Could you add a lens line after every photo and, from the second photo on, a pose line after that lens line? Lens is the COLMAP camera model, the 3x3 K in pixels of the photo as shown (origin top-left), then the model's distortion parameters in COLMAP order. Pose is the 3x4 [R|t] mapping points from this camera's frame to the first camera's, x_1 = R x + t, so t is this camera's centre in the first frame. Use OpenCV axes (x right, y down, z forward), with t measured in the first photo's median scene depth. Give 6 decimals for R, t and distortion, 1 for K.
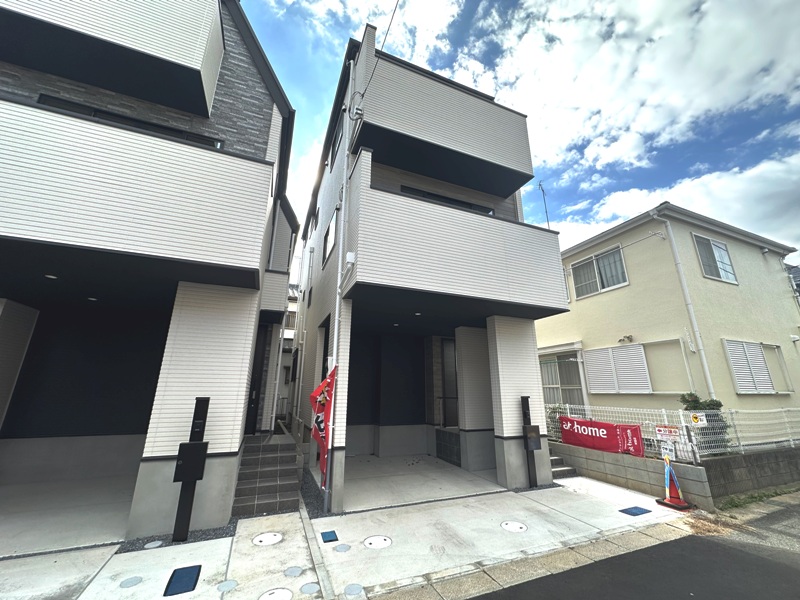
lens RADIAL K [[319.7, 0, 400.9], [0, 319.7, 297.7], [0, 0, 1]] dist [-0.003022, 0.000723]
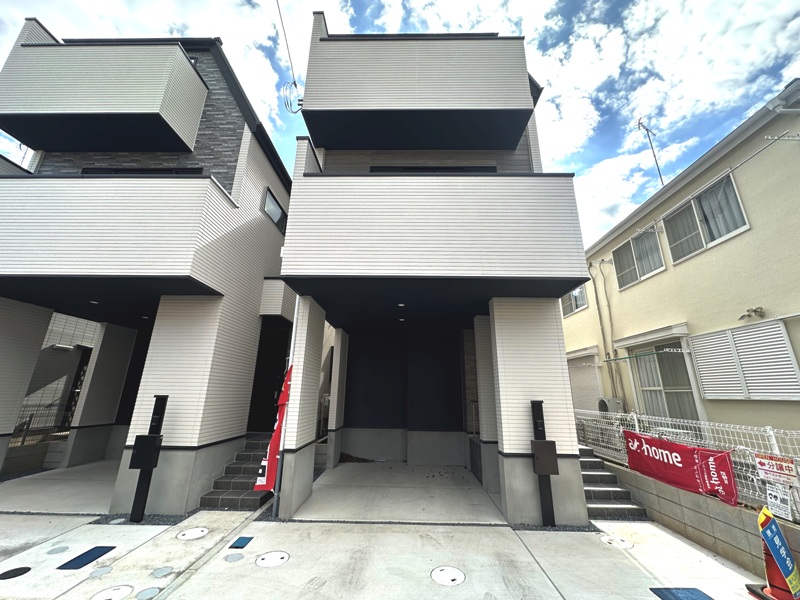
lens RADIAL K [[319.7, 0, 400.3], [0, 319.7, 297.9], [0, 0, 1]] dist [-0.003022, 0.000723]
pose [[0.917088, -0.105774, -0.384399, 0.500112], [0.102409, 0.994311, -0.029277, 0.073323], [0.385309, -0.012516, 0.922703, 0.236602]]
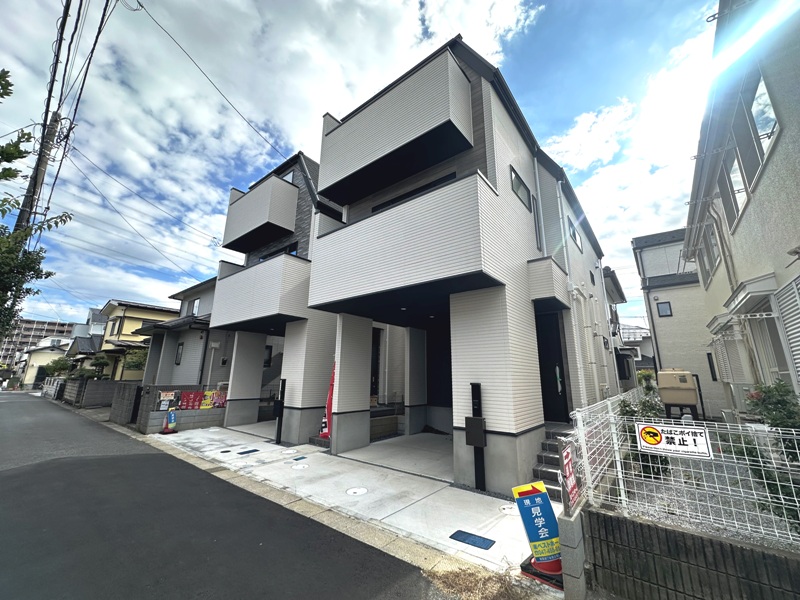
lens RADIAL K [[319.7, 0, 390.9], [0, 319.7, 295.4], [0, 0, 1]] dist [-0.003022, 0.000723]
pose [[0.469189, -0.215463, -0.856409, 1.291689], [0.242592, 0.963917, -0.109605, 0.152135], [0.849123, -0.156333, 0.504529, 0.518060]]
